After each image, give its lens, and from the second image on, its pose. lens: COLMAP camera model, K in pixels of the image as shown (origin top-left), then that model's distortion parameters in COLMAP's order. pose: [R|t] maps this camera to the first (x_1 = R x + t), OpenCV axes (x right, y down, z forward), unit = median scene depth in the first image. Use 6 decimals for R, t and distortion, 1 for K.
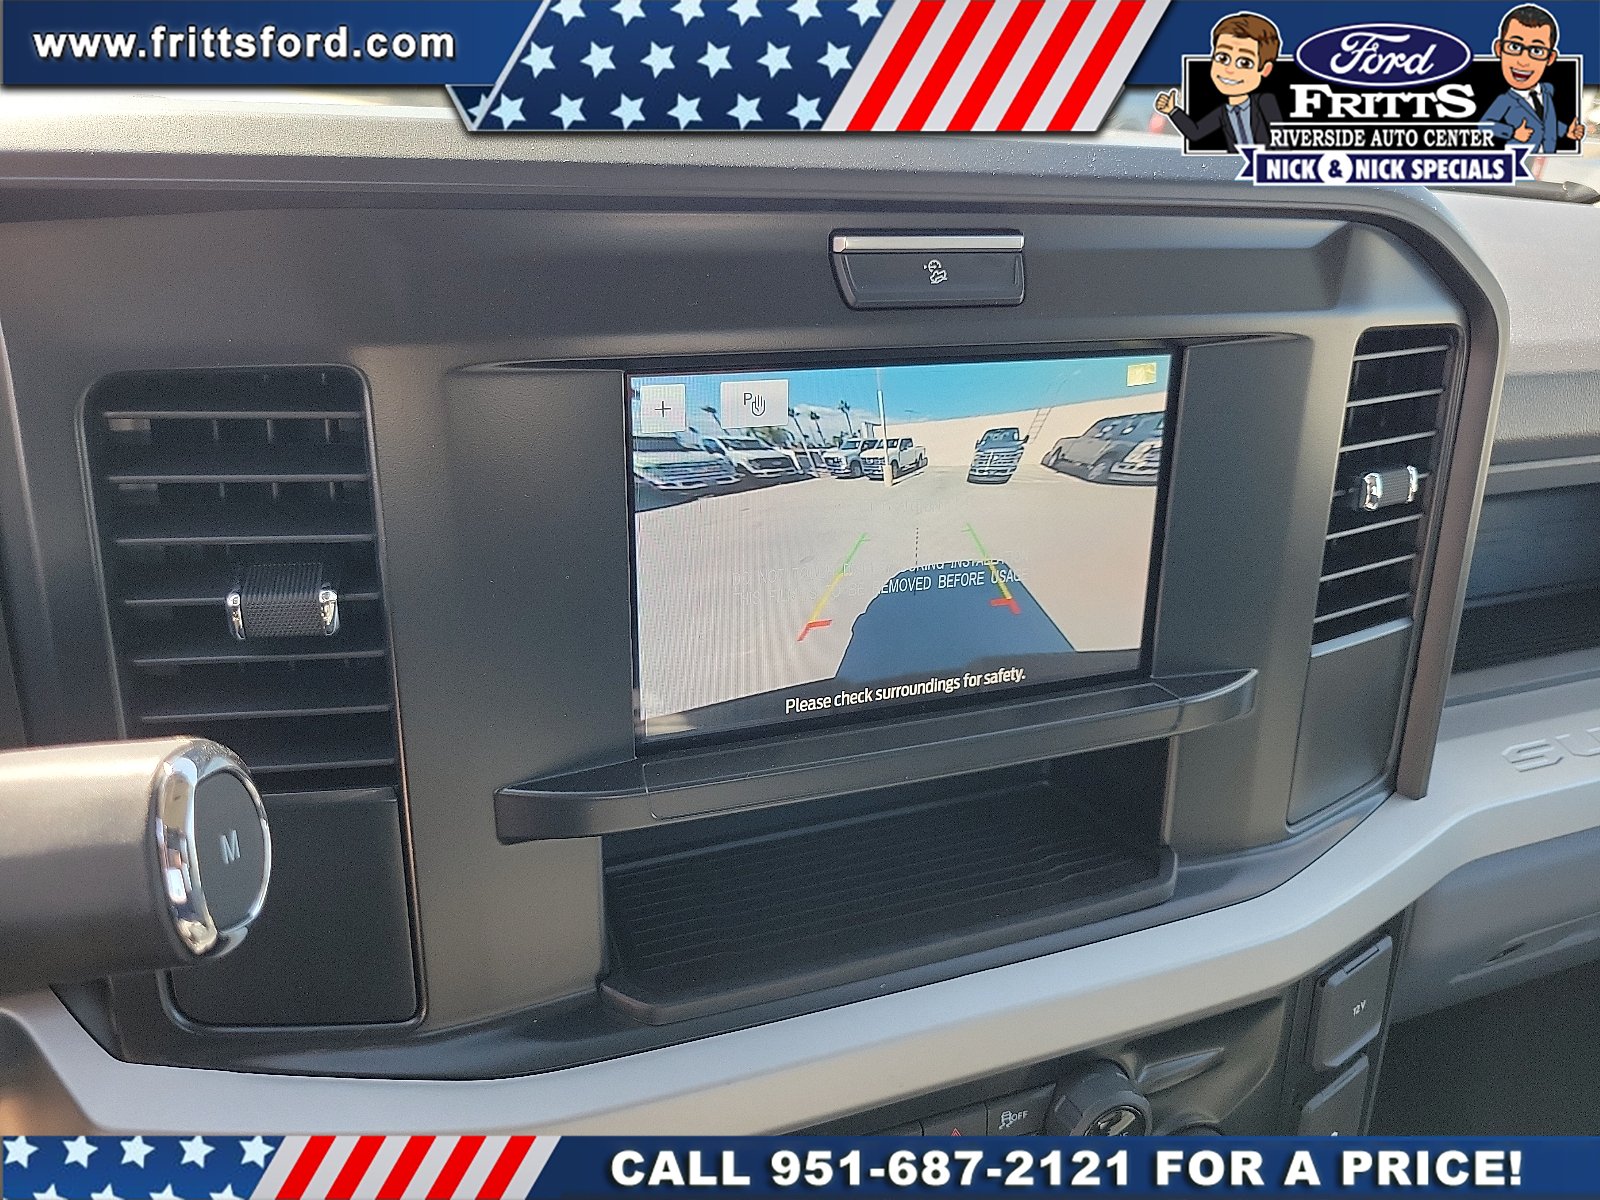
lens RADIAL K [[1199.6, 0, 800.0], [0, 1199.6, 600.0], [0, 0, 1]] dist [0.002796, 0.002834]
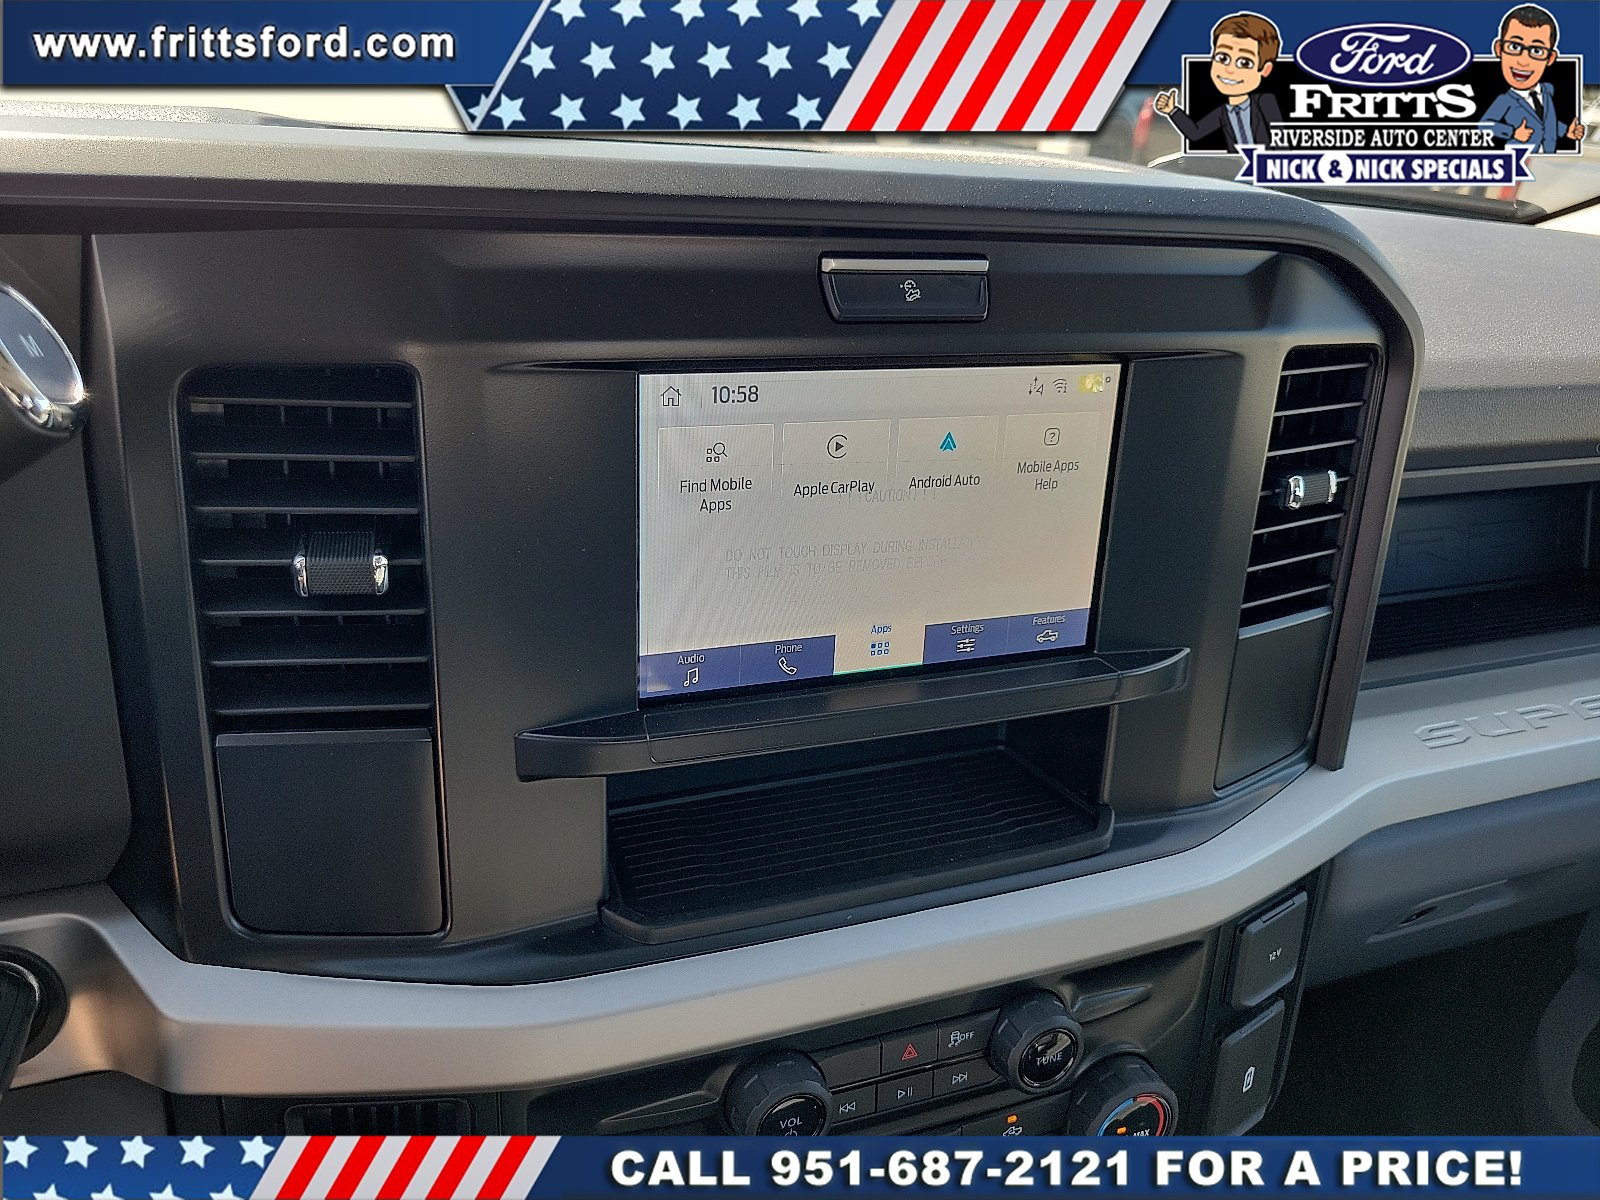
lens RADIAL K [[1228.6, 0, 800.0], [0, 1228.6, 600.0], [0, 0, 1]] dist [0.006636, 0.001888]
pose [[0.999535, 0.023858, 0.018990, -0.006102], [-0.024096, 0.999633, 0.012407, 0.007355], [-0.018687, -0.012859, 0.999743, -0.143677]]
